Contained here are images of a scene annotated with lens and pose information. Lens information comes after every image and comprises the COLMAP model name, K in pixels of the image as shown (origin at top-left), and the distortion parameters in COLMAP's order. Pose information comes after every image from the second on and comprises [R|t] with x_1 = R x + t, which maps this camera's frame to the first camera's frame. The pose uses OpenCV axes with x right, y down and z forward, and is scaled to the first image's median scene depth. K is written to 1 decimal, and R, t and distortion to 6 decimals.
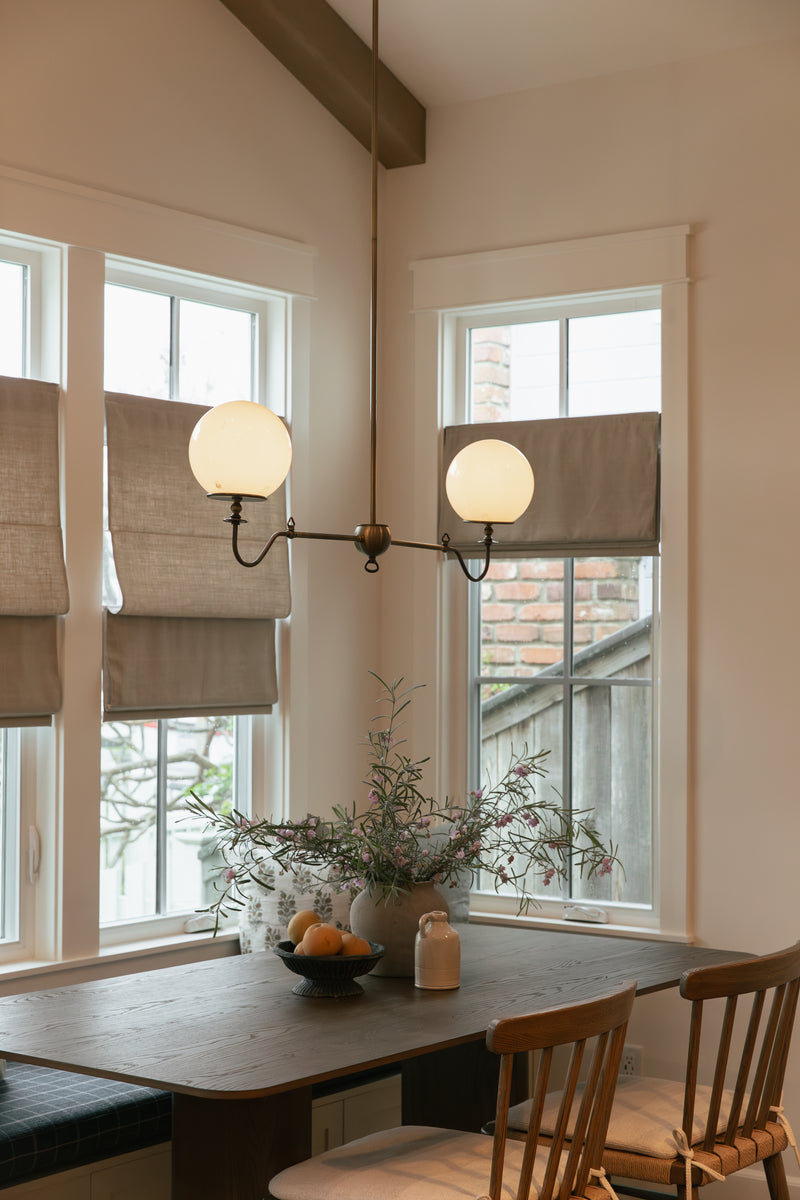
lens RADIAL K [[2036.1, 0, 400.0], [0, 2036.1, 600.0], [0, 0, 1]] dist [0.014825, 0.217929]
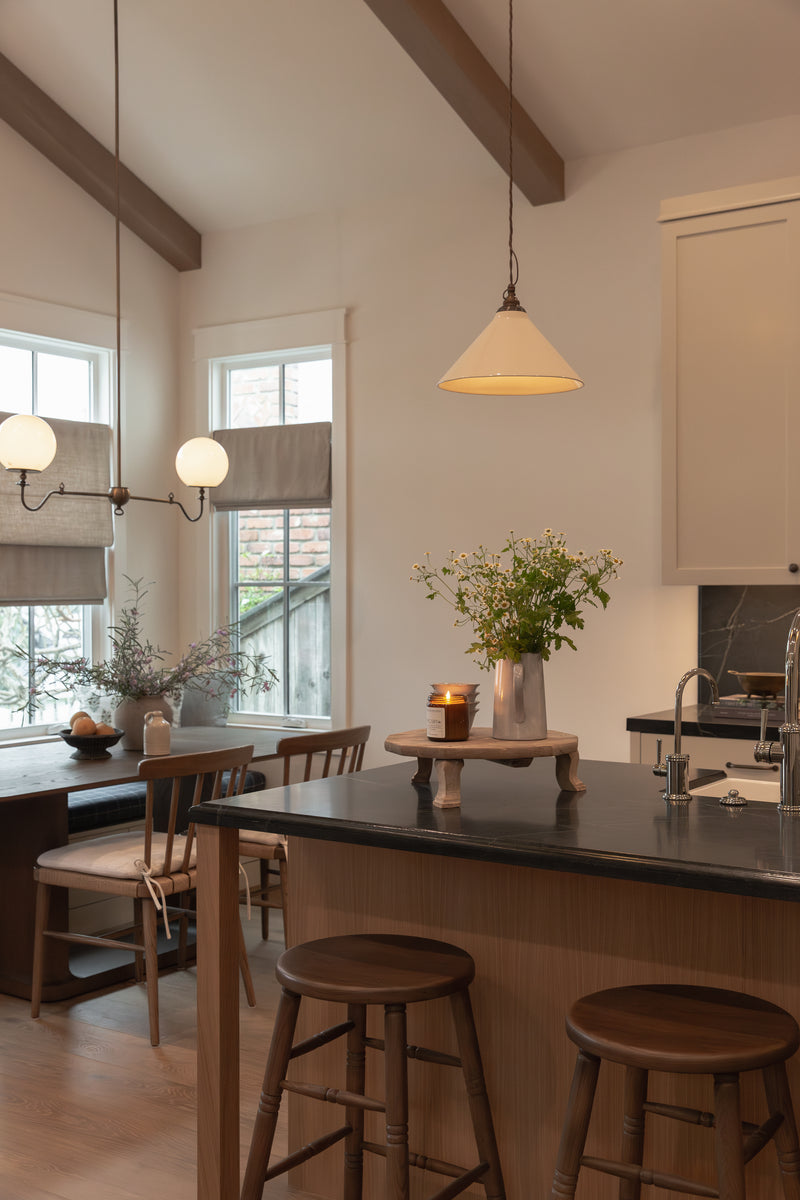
lens RADIAL K [[1384.9, 0, 398.8], [0, 1384.9, 620.6], [0, 0, 1]] dist [0.004685, -0.004627]
pose [[0.999282, -0.005694, 0.037446, 0.141351], [0.003807, 0.998729, 0.050267, 0.013695], [-0.037685, -0.050088, 0.998034, -0.141554]]
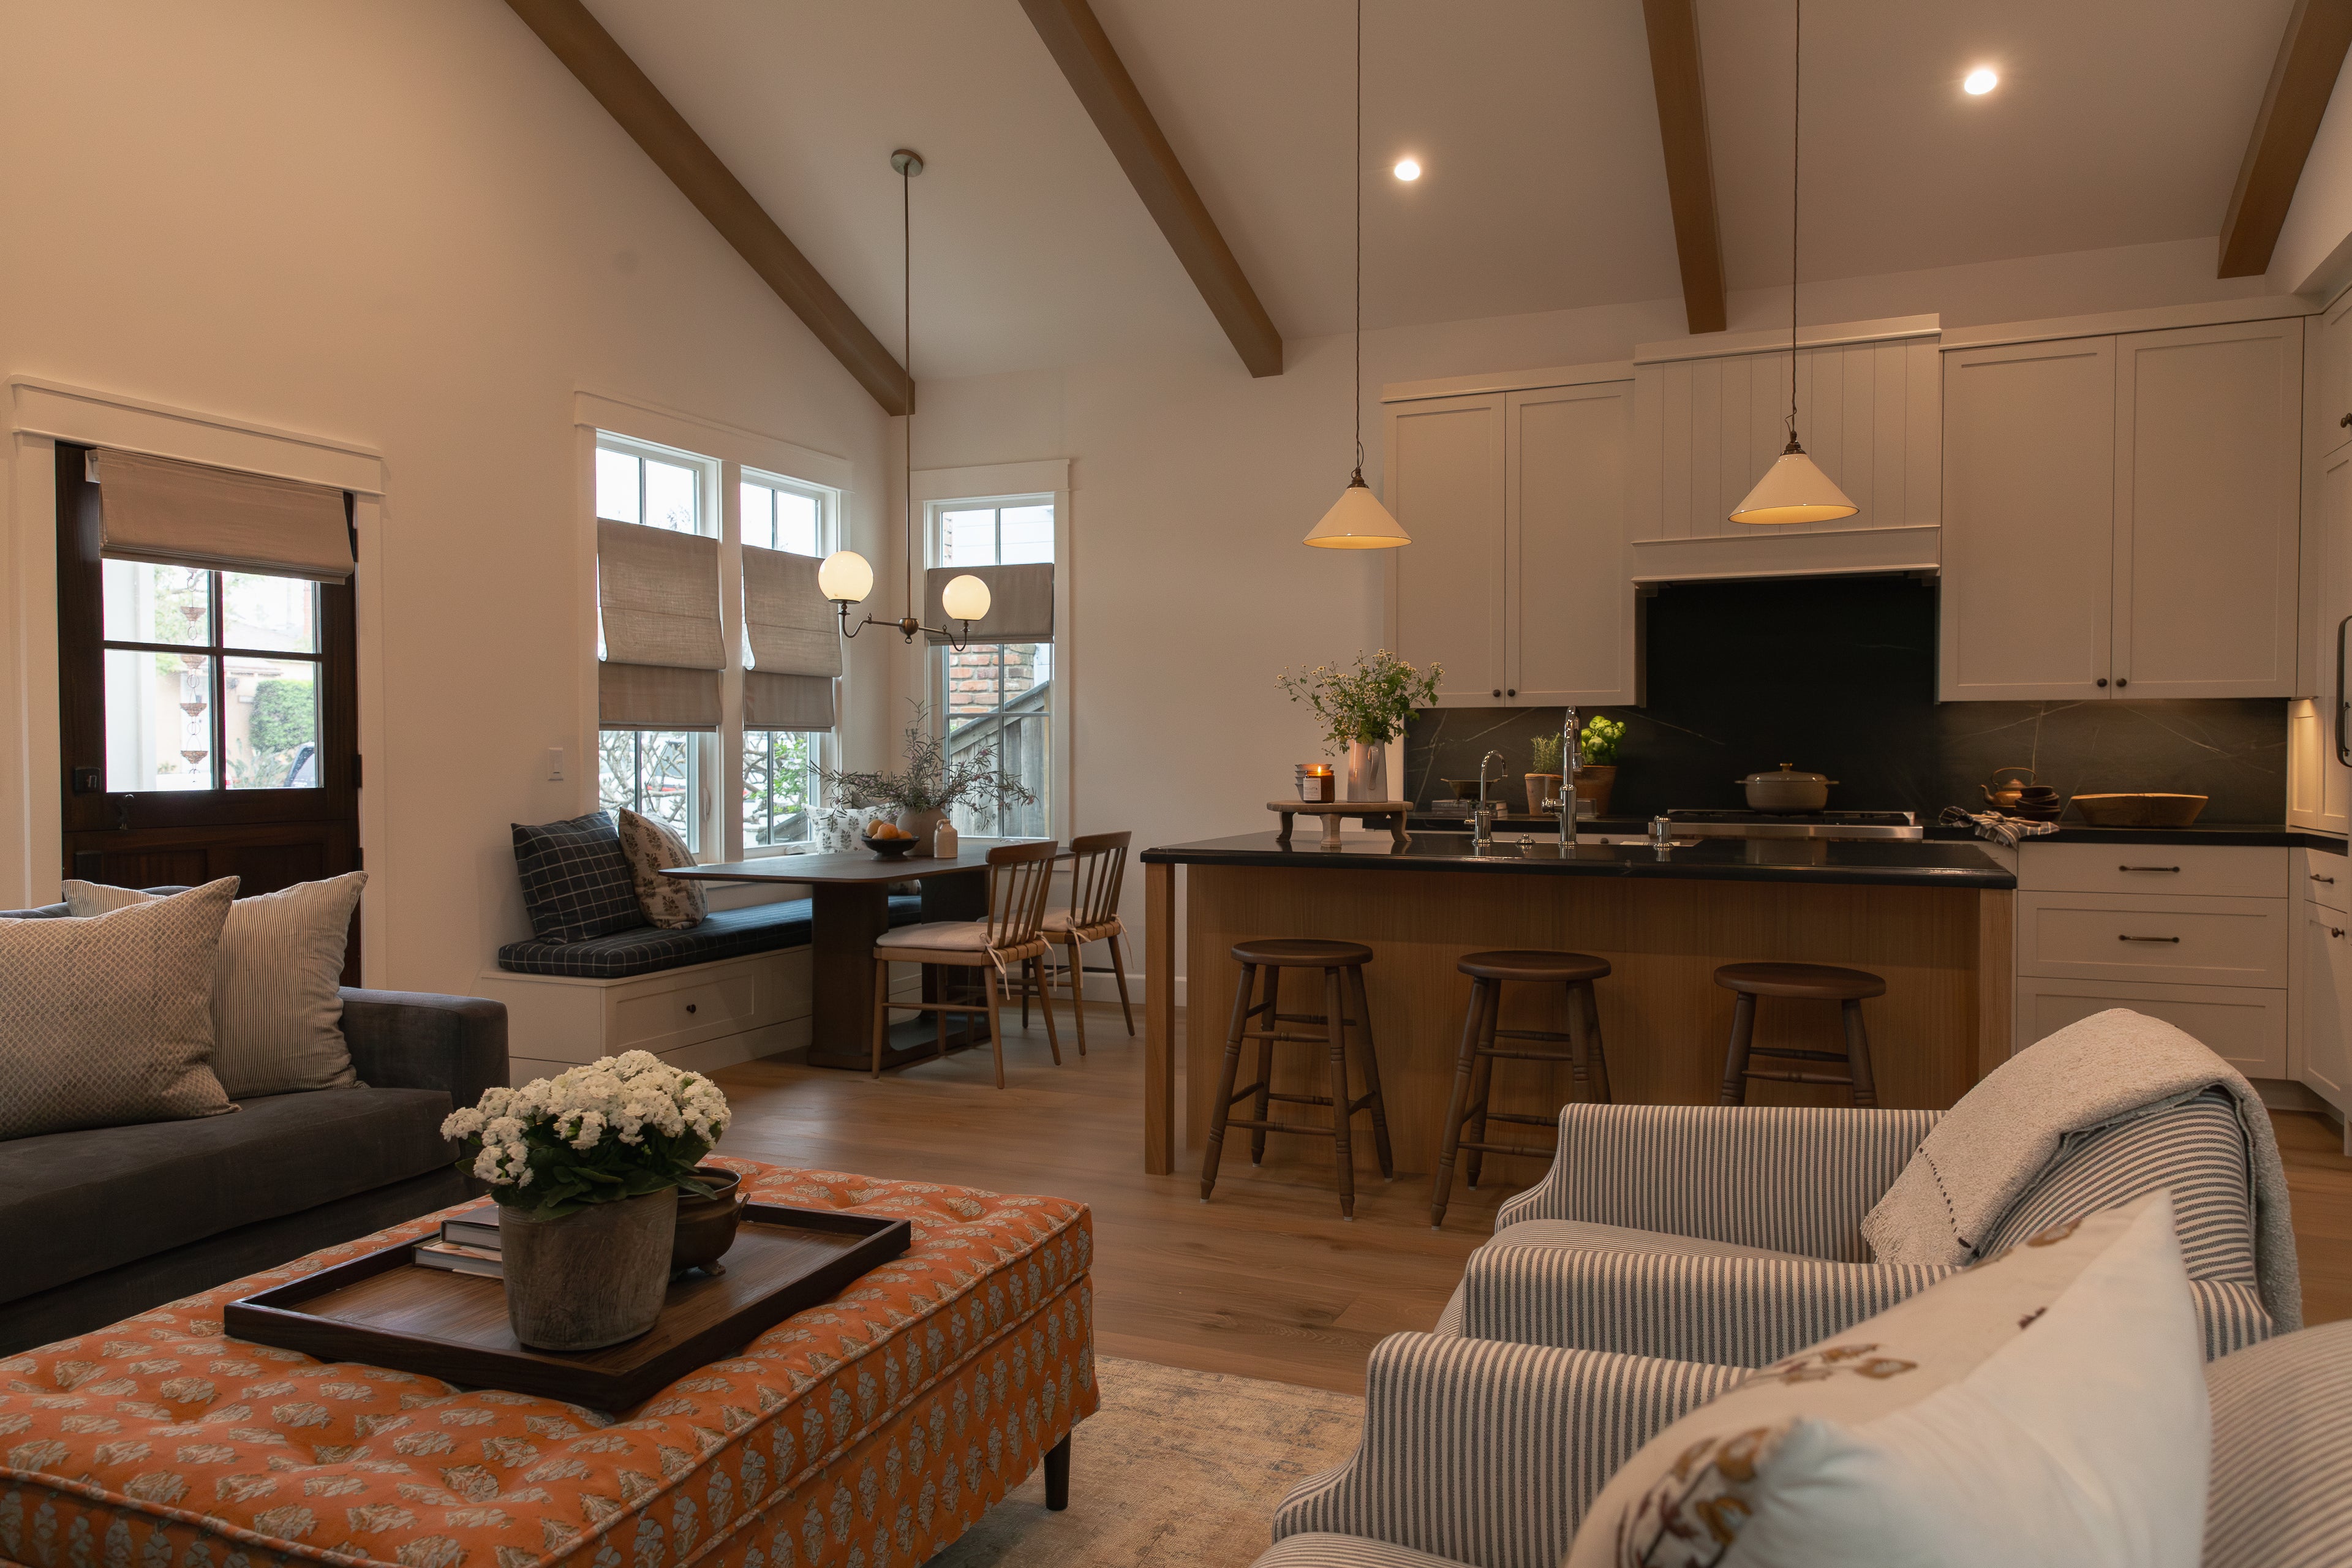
lens RADIAL K [[1590.3, 0, 1176.0], [0, 1590.3, 784.0], [0, 0, 1]] dist [0.004767, 0.003055]
pose [[0.975768, -0.006965, 0.218698, -0.076012], [-0.002904, 0.998993, 0.044771, 0.040019], [-0.218790, -0.044321, 0.974765, -0.406934]]
